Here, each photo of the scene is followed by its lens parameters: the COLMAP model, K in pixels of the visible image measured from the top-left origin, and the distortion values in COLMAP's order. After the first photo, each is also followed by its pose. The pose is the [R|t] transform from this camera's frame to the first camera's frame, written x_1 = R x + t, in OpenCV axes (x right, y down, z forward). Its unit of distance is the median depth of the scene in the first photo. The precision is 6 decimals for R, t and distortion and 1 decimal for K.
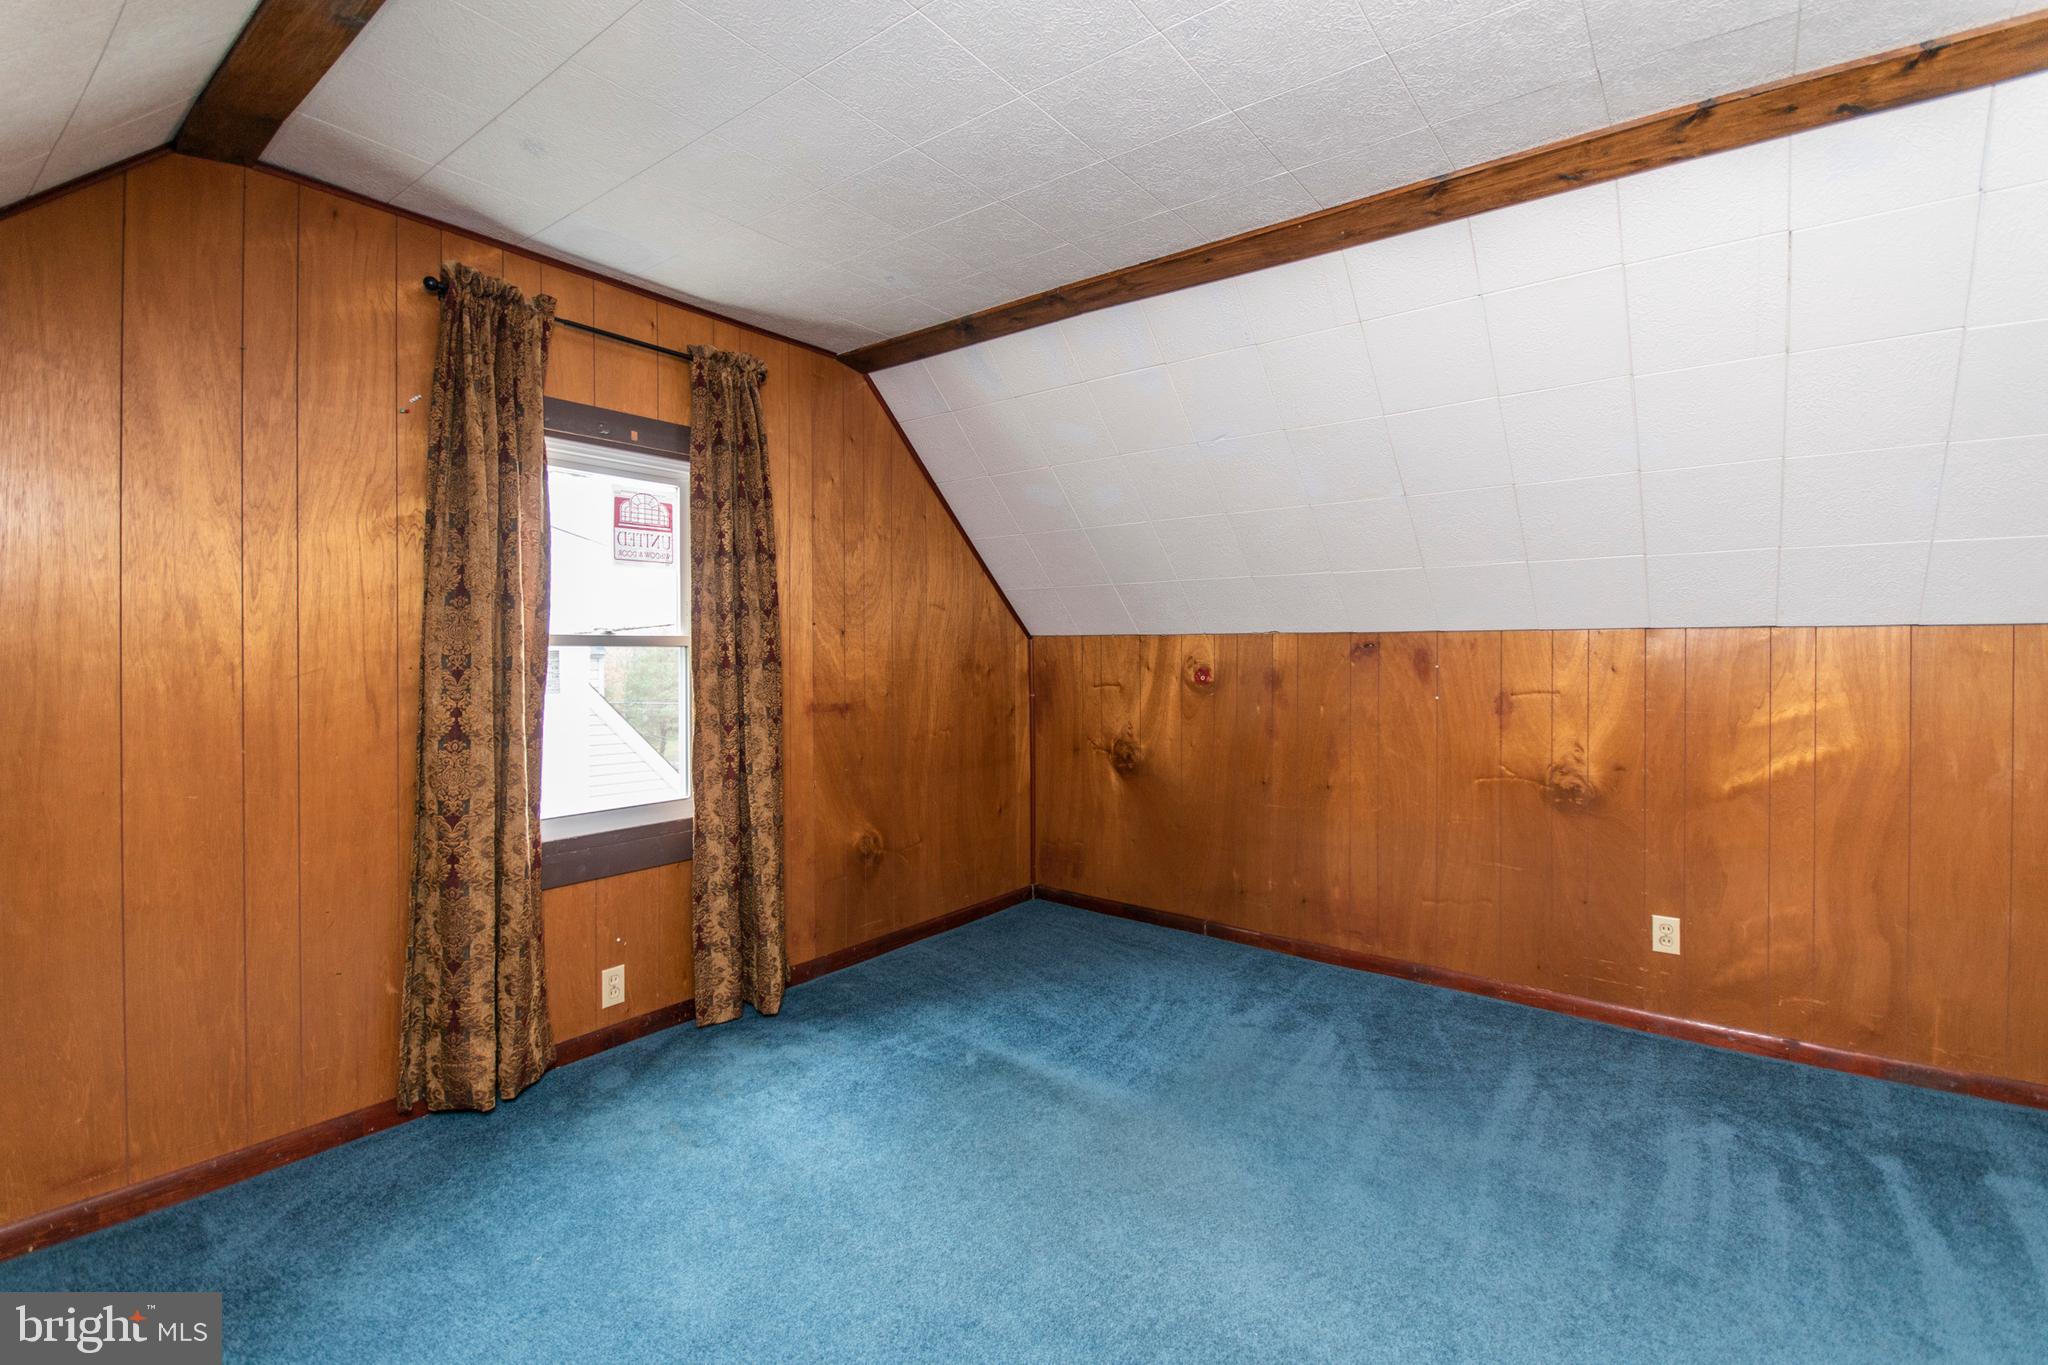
lens RADIAL K [[912.7, 0, 1014.5], [0, 912.7, 661.8], [0, 0, 1]] dist [-0.003279, -0.004031]
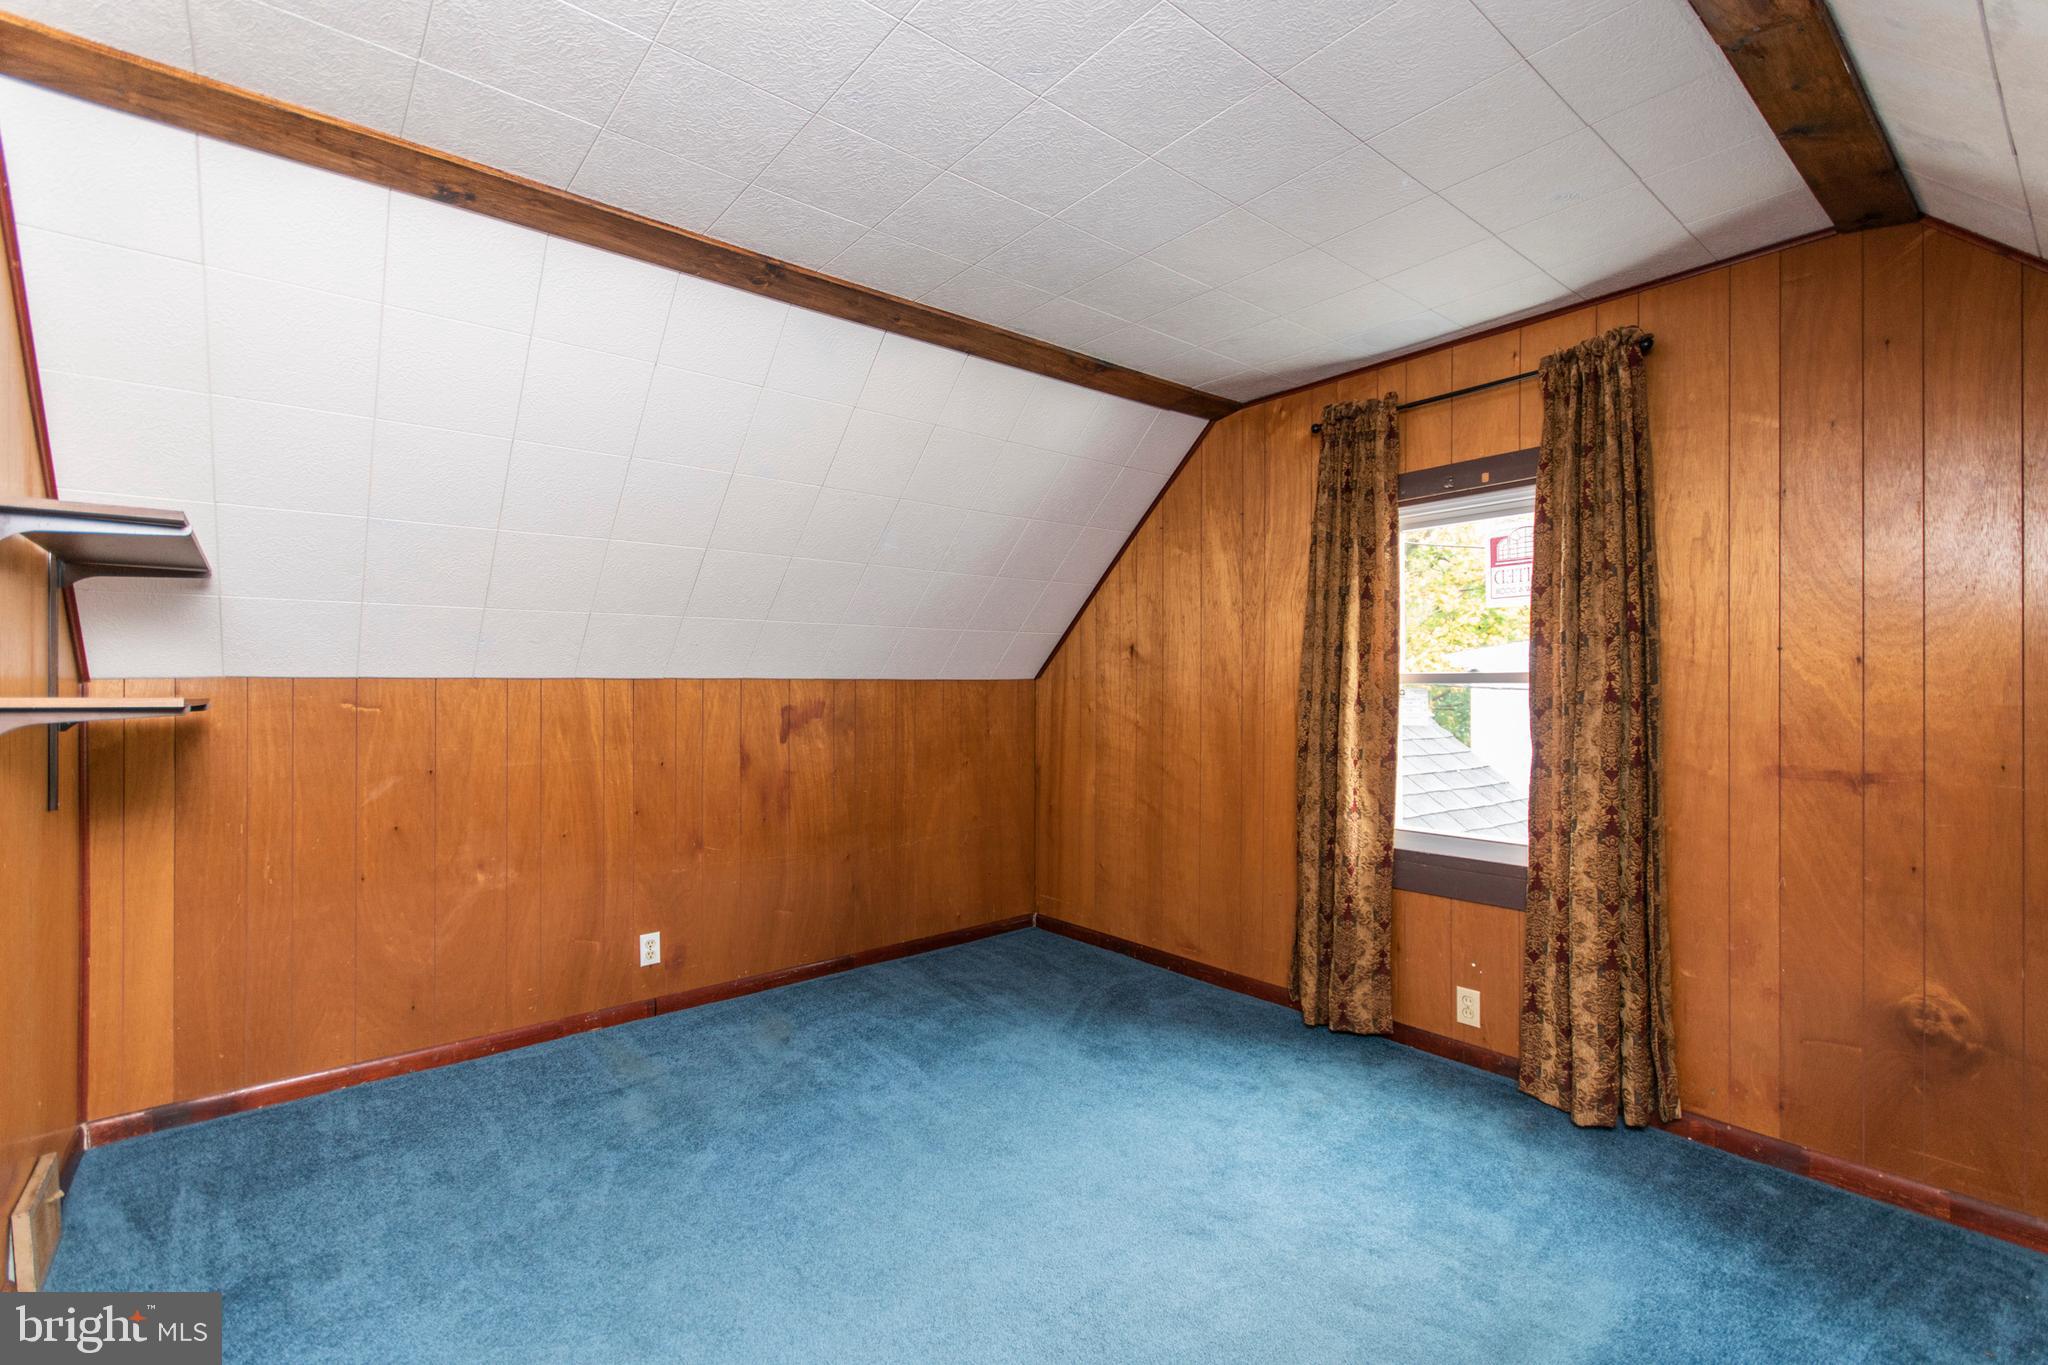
lens RADIAL K [[899.8, 0, 1003.0], [0, 899.8, 689.1], [0, 0, 1]] dist [0.005554, -0.002697]
pose [[-0.233477, 0.001424, -0.972361, 0.662062], [-0.011344, 0.999927, 0.004188, -0.008333], [0.972296, 0.012008, -0.233444, 0.681900]]
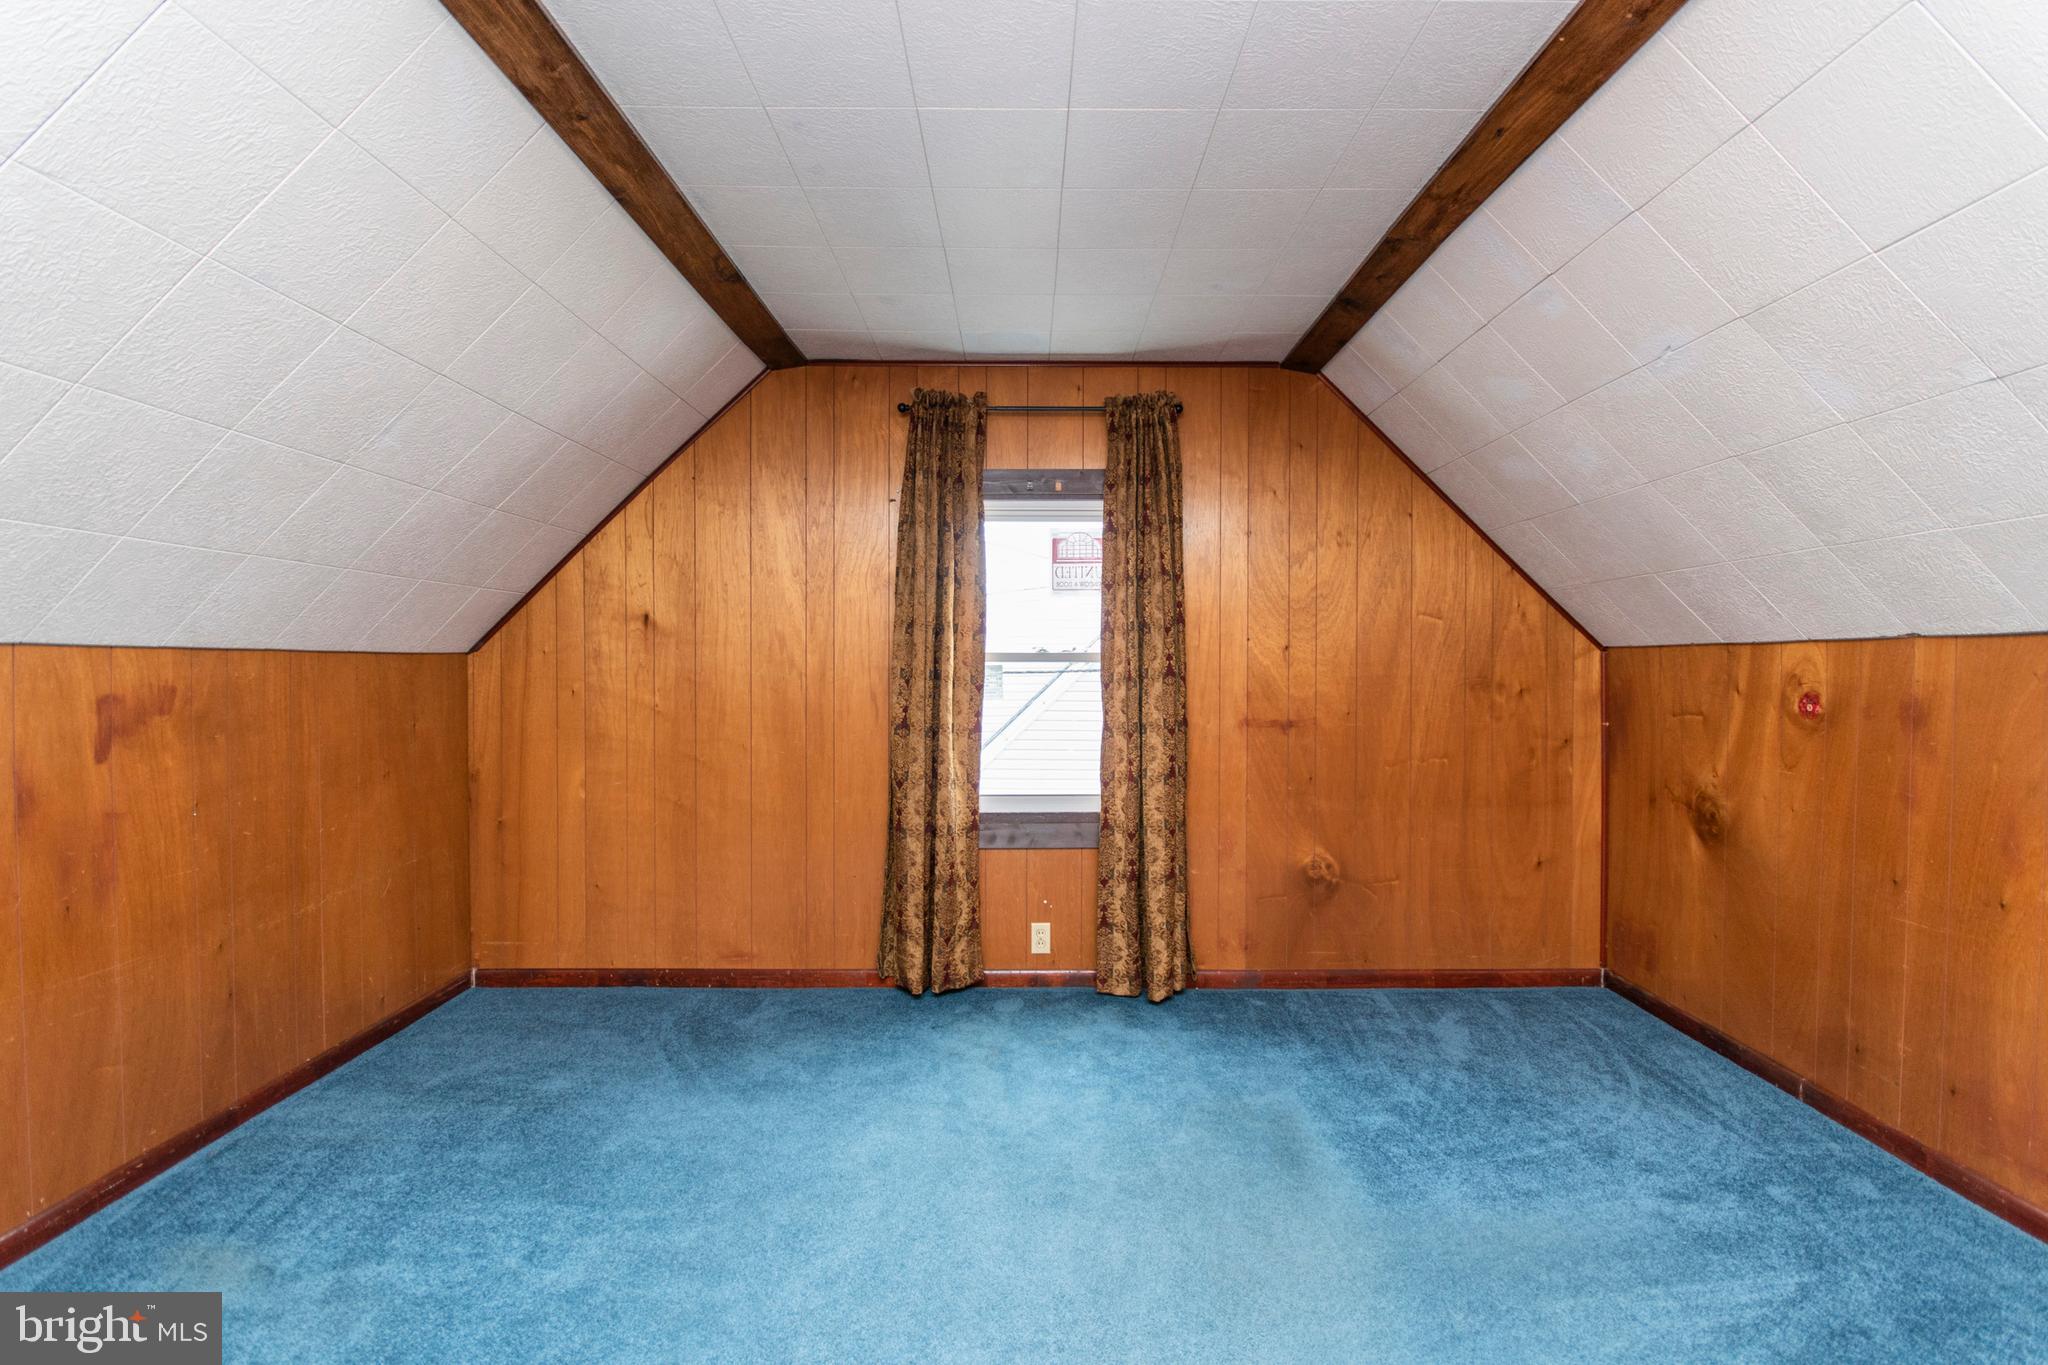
lens RADIAL K [[912.7, 0, 1031.3], [0, 912.7, 694.4], [0, 0, 1]] dist [-0.003279, -0.004031]
pose [[0.620258, 0.022380, -0.784078, 0.487667], [-0.010875, 0.999742, 0.019932, 0.002165], [0.784322, -0.003836, 0.620342, 0.215106]]
